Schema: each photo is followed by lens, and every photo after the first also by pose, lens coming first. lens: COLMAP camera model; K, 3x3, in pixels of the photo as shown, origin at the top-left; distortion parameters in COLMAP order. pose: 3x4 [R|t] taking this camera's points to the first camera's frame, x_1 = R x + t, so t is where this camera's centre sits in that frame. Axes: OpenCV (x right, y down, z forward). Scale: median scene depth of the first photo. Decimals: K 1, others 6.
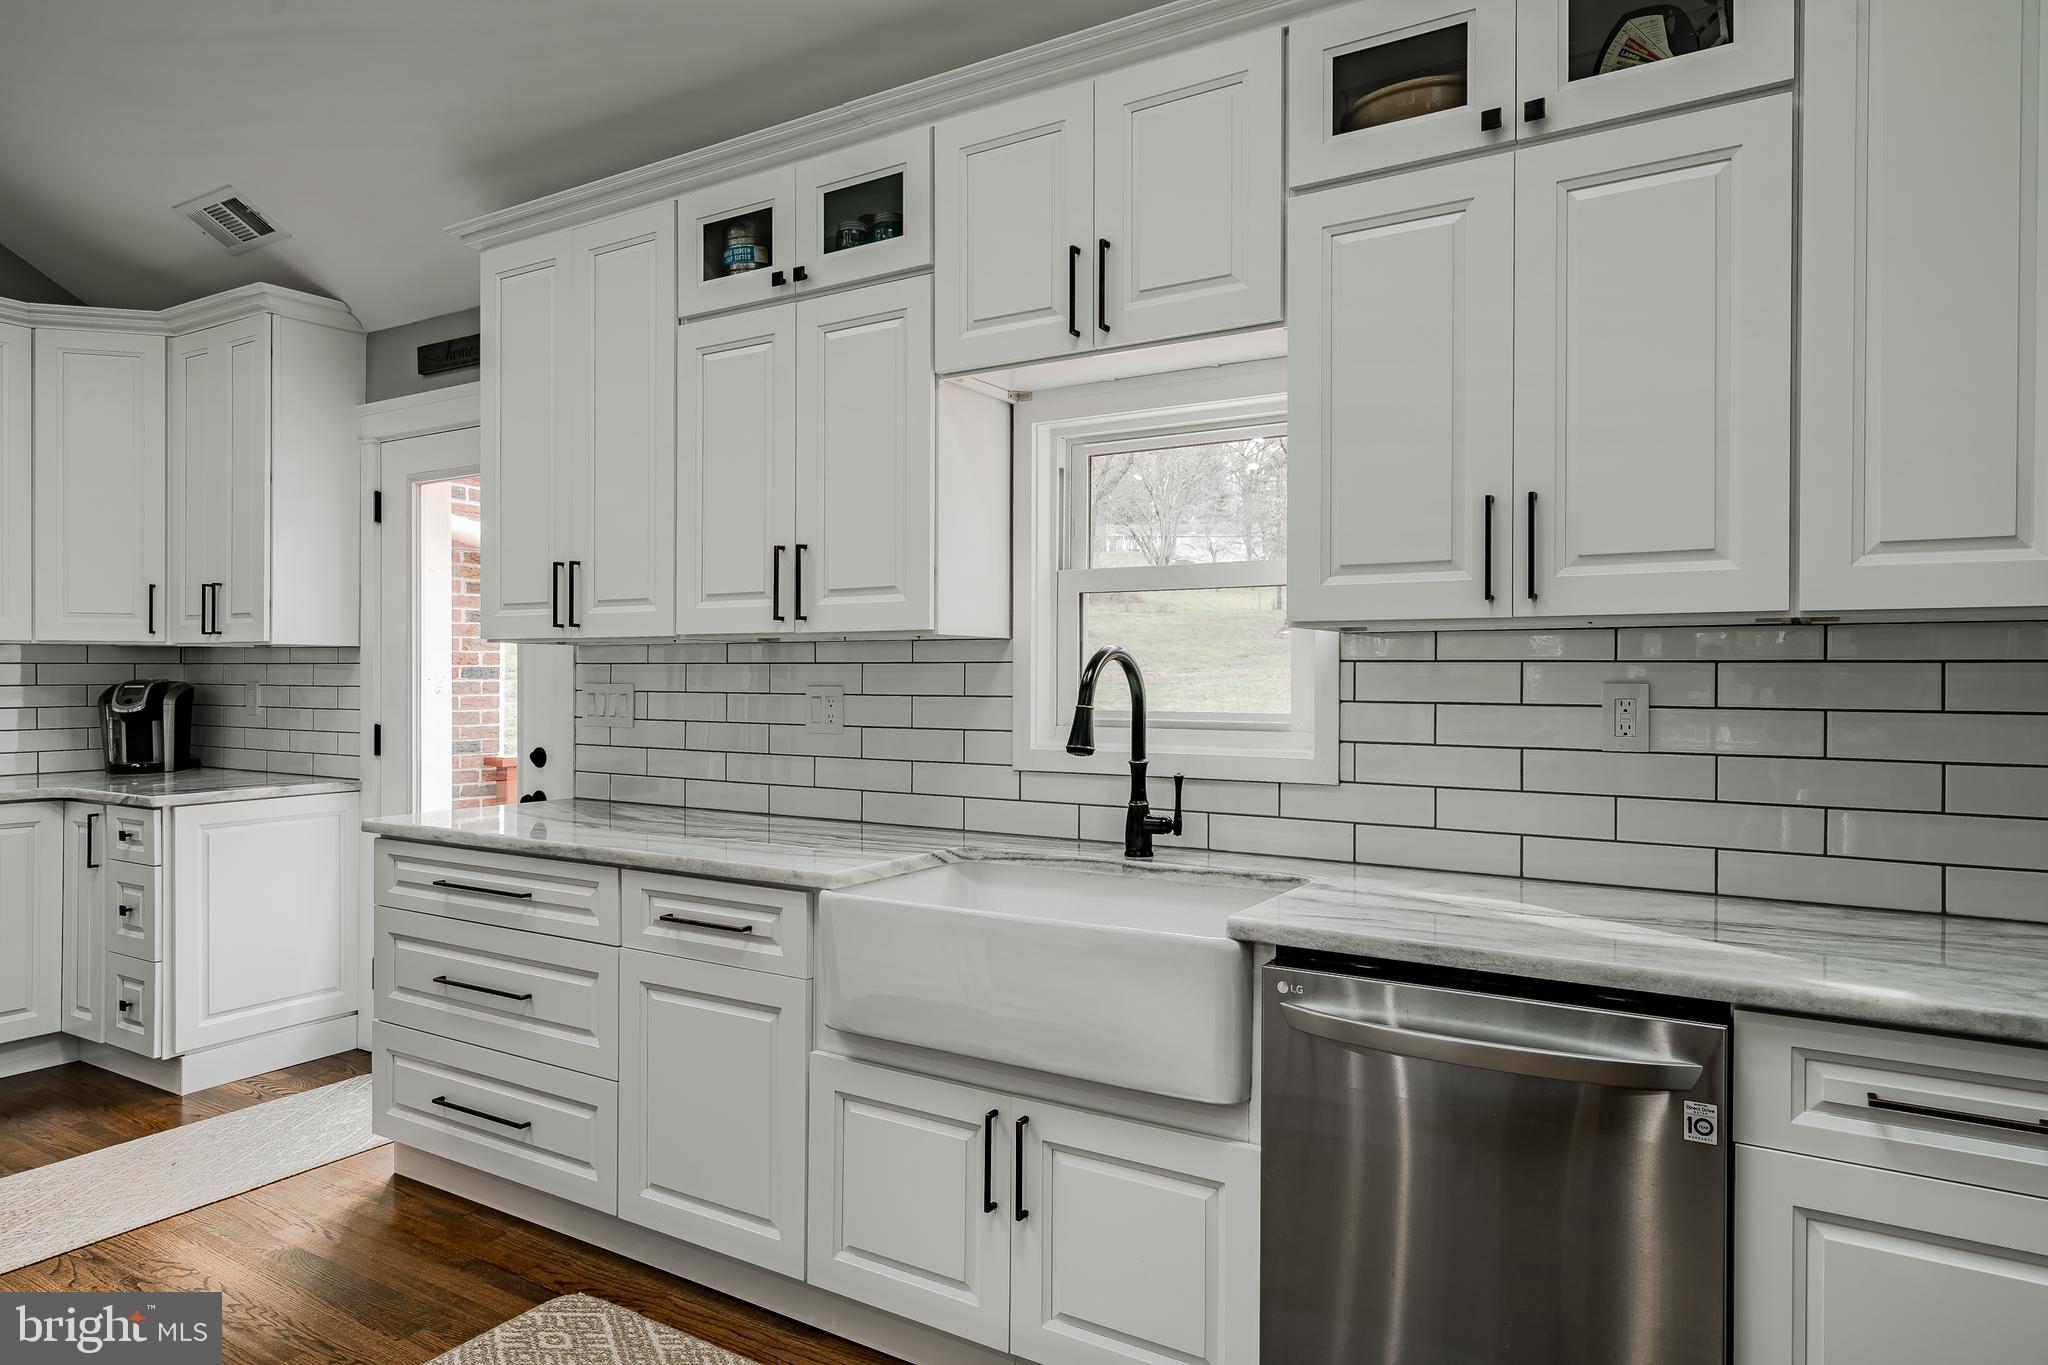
lens RADIAL K [[1241.2, 0, 1032.5], [0, 1241.2, 681.9], [0, 0, 1]] dist [0.000372, 0.000391]
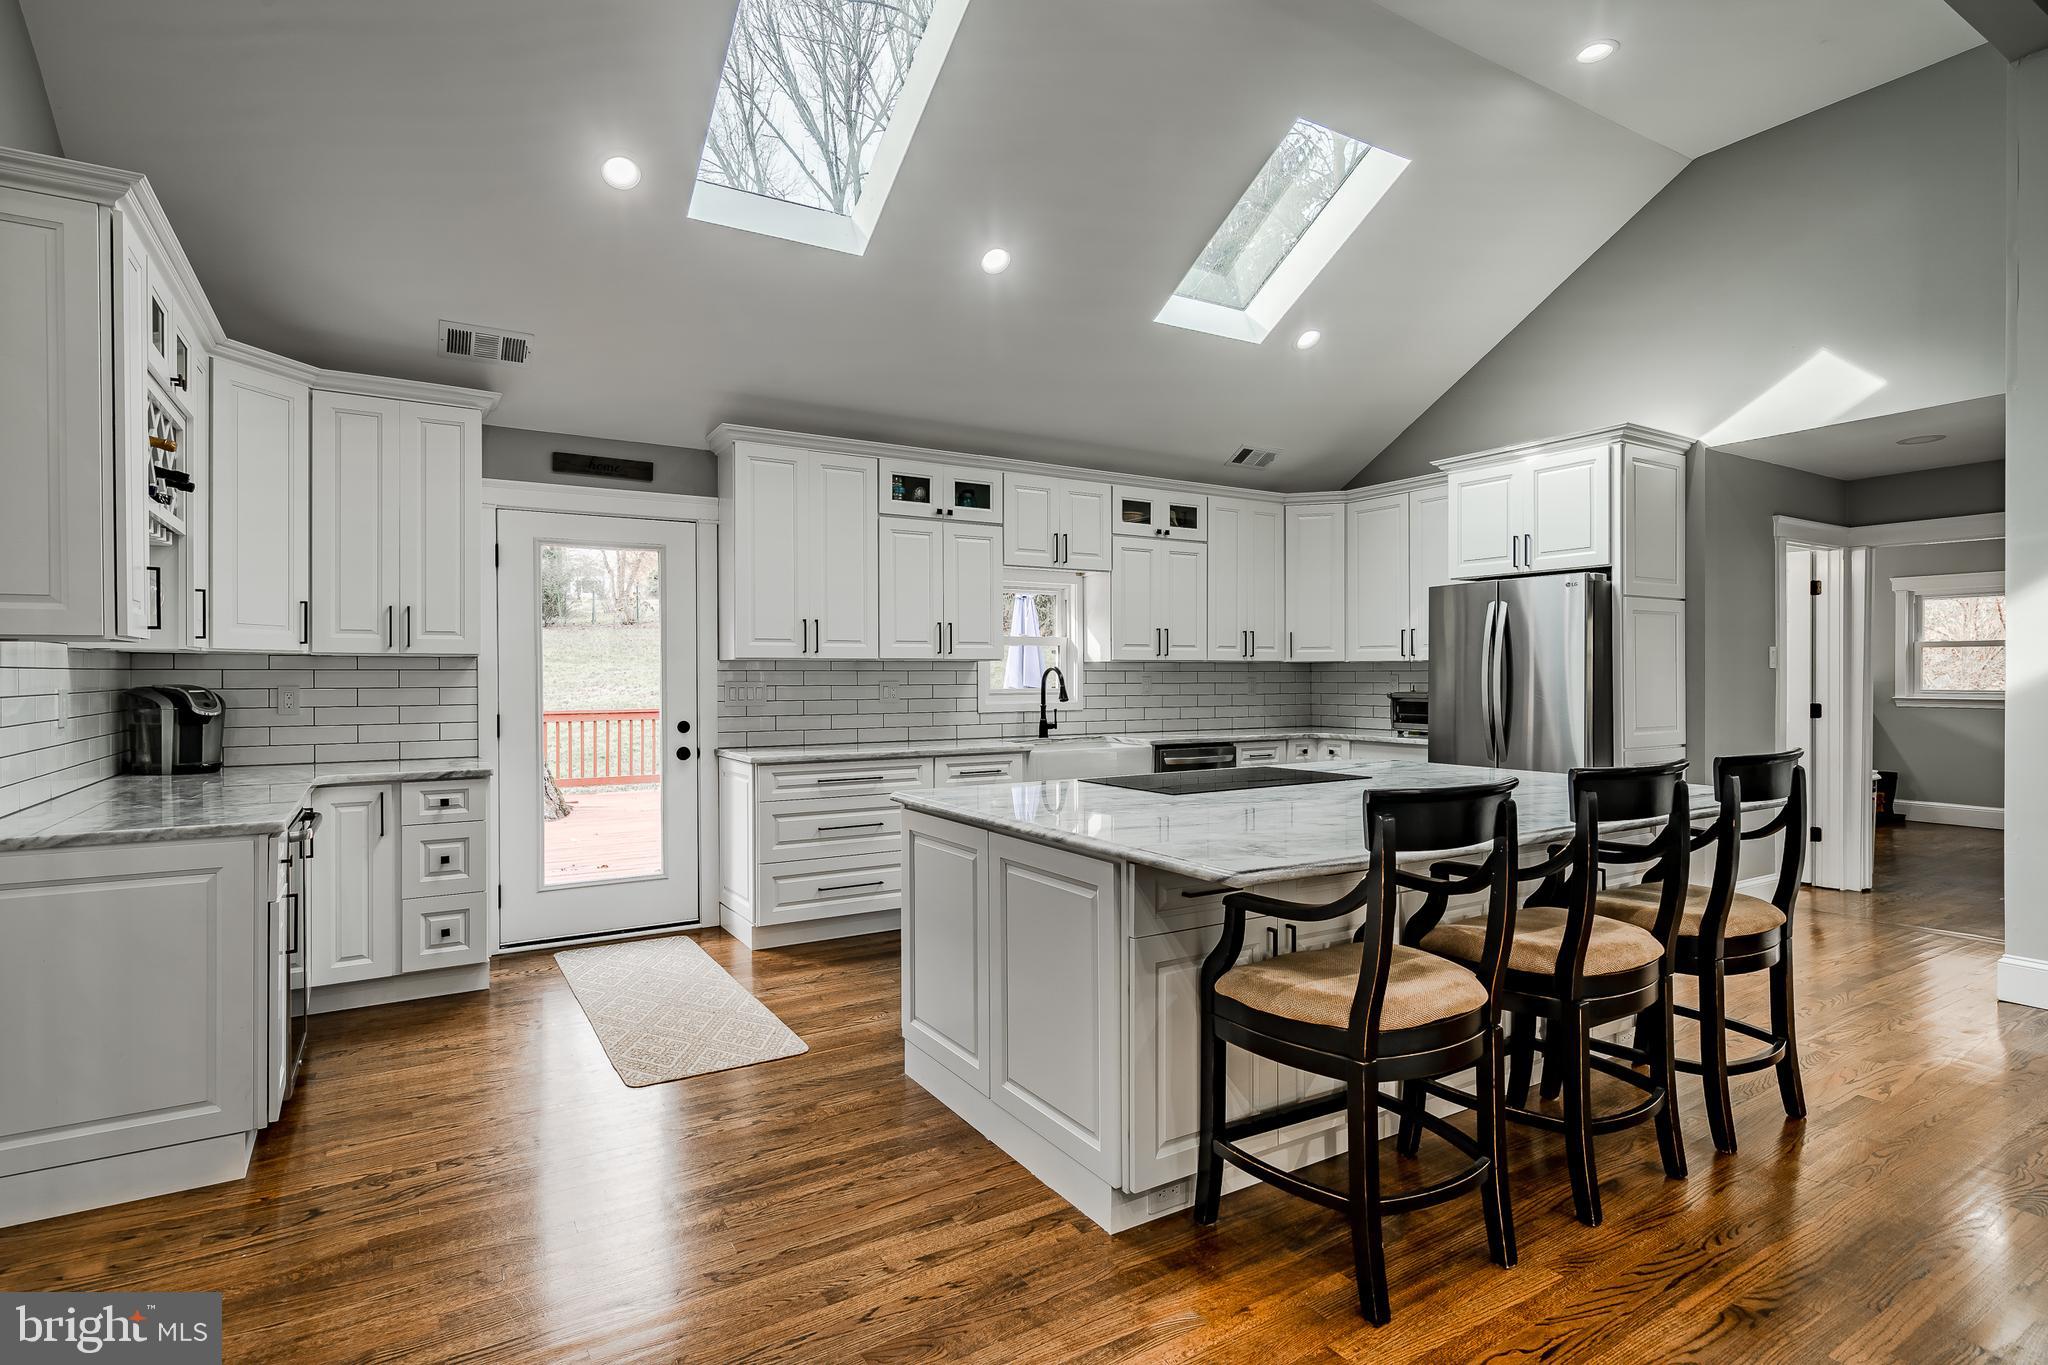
lens RADIAL K [[1022.5, 0, 1003.4], [0, 1022.5, 677.4], [0, 0, 1]] dist [0.001964, 0.000576]
pose [[0.454385, -0.006456, 0.890782, -1.566397], [0.007967, 0.999963, 0.003183, -0.007327], [-0.890770, 0.005651, 0.454420, -0.007492]]
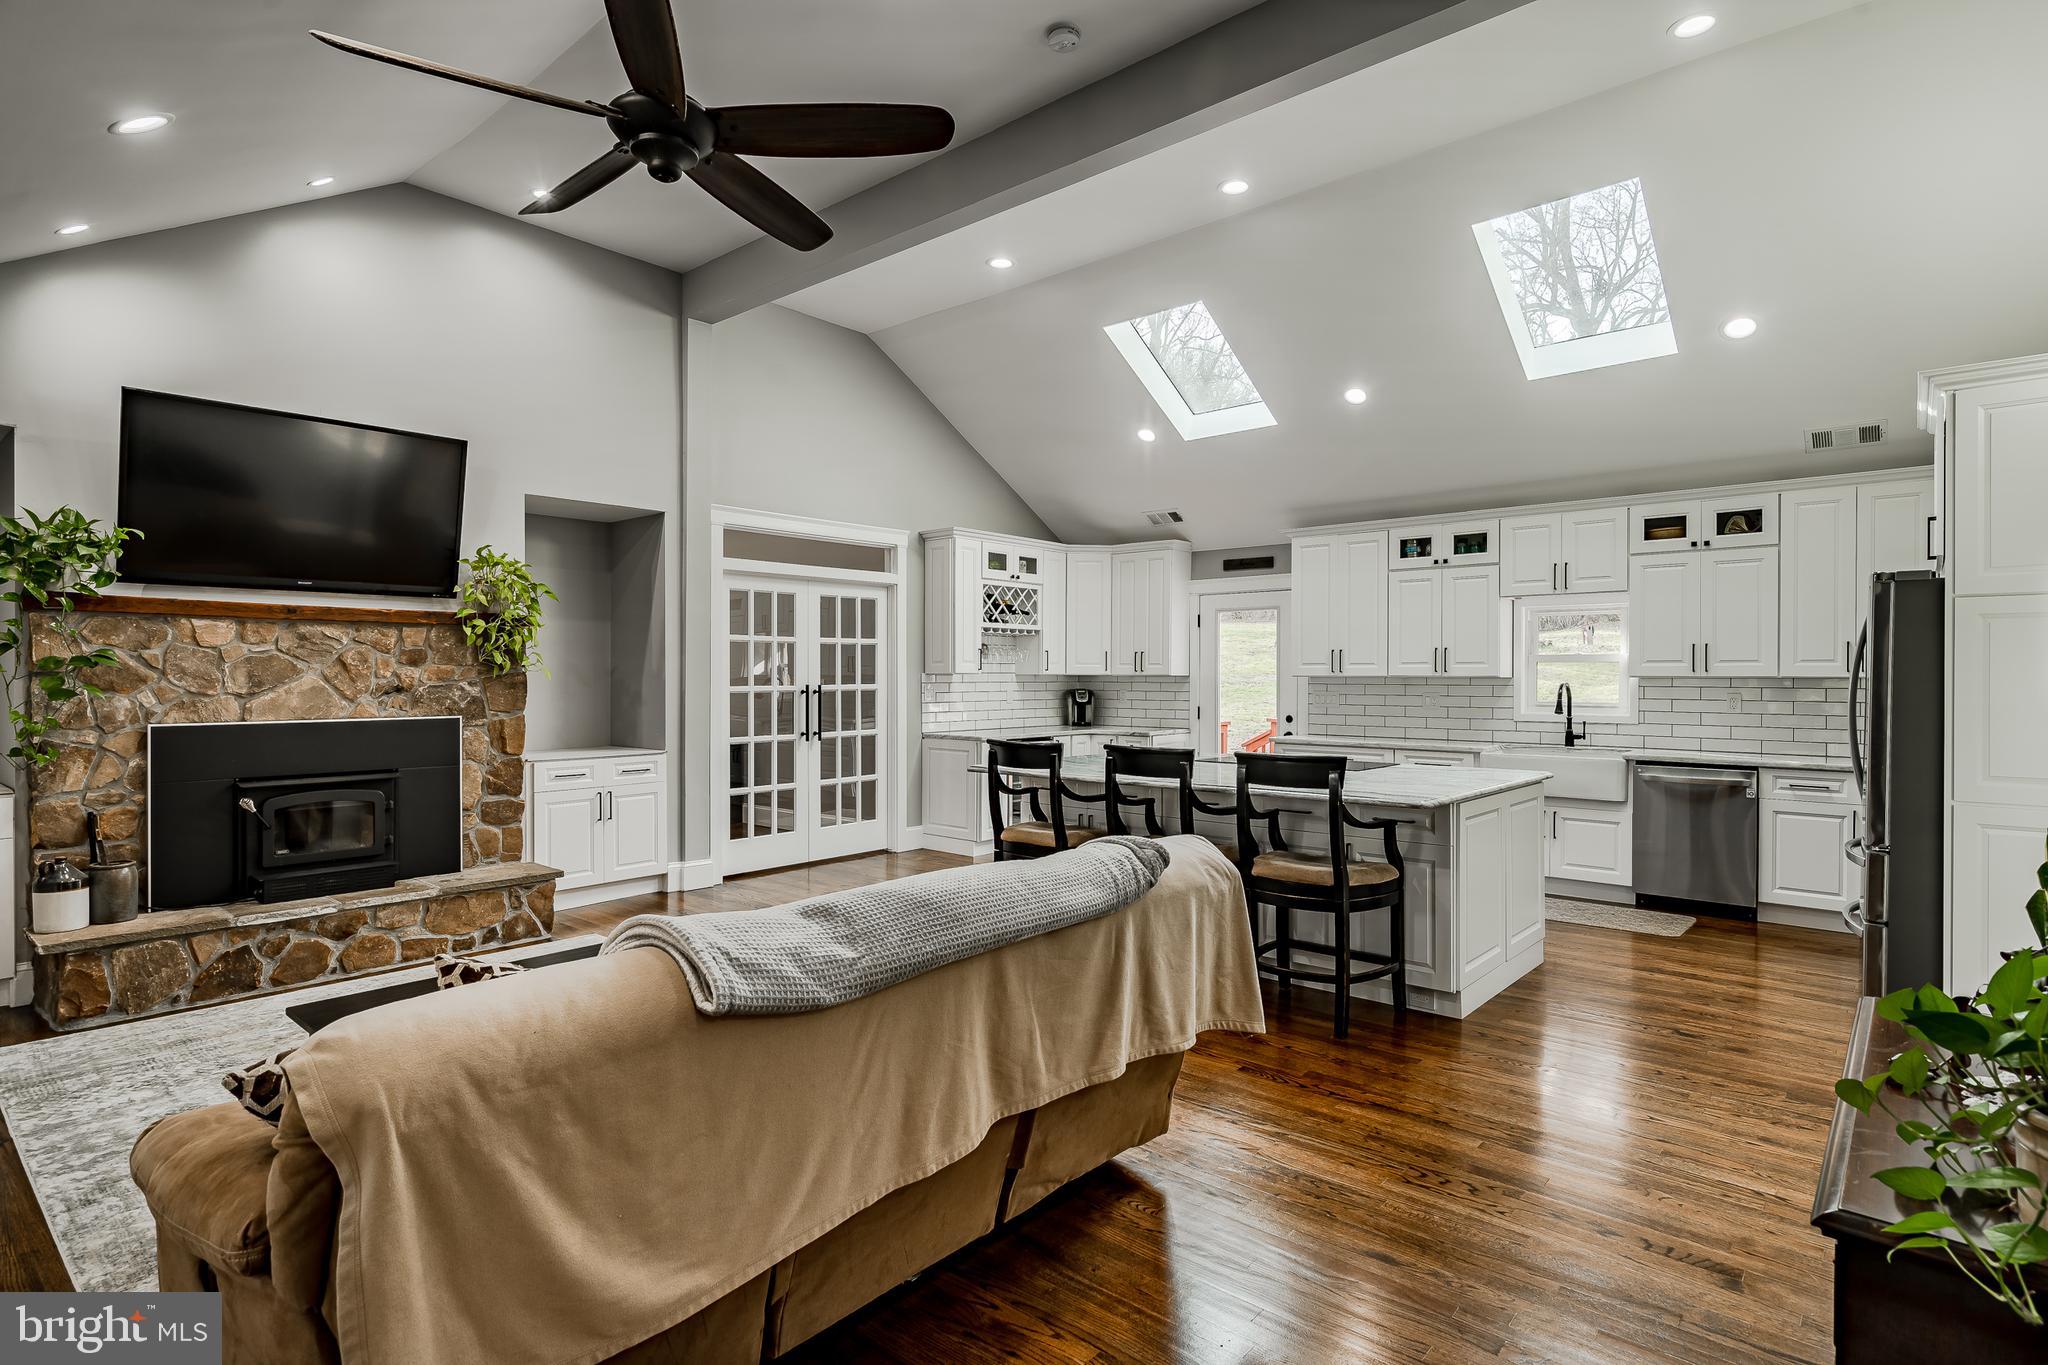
lens RADIAL K [[1041.9, 0, 1028.8], [0, 1041.9, 678.2], [0, 0, 1]] dist [-0.001832, 0.000577]
pose [[0.987180, -0.000016, -0.159610, -0.649850], [-0.000469, 0.999995, -0.003006, -0.021072], [0.159610, 0.003043, 0.987176, -1.417222]]
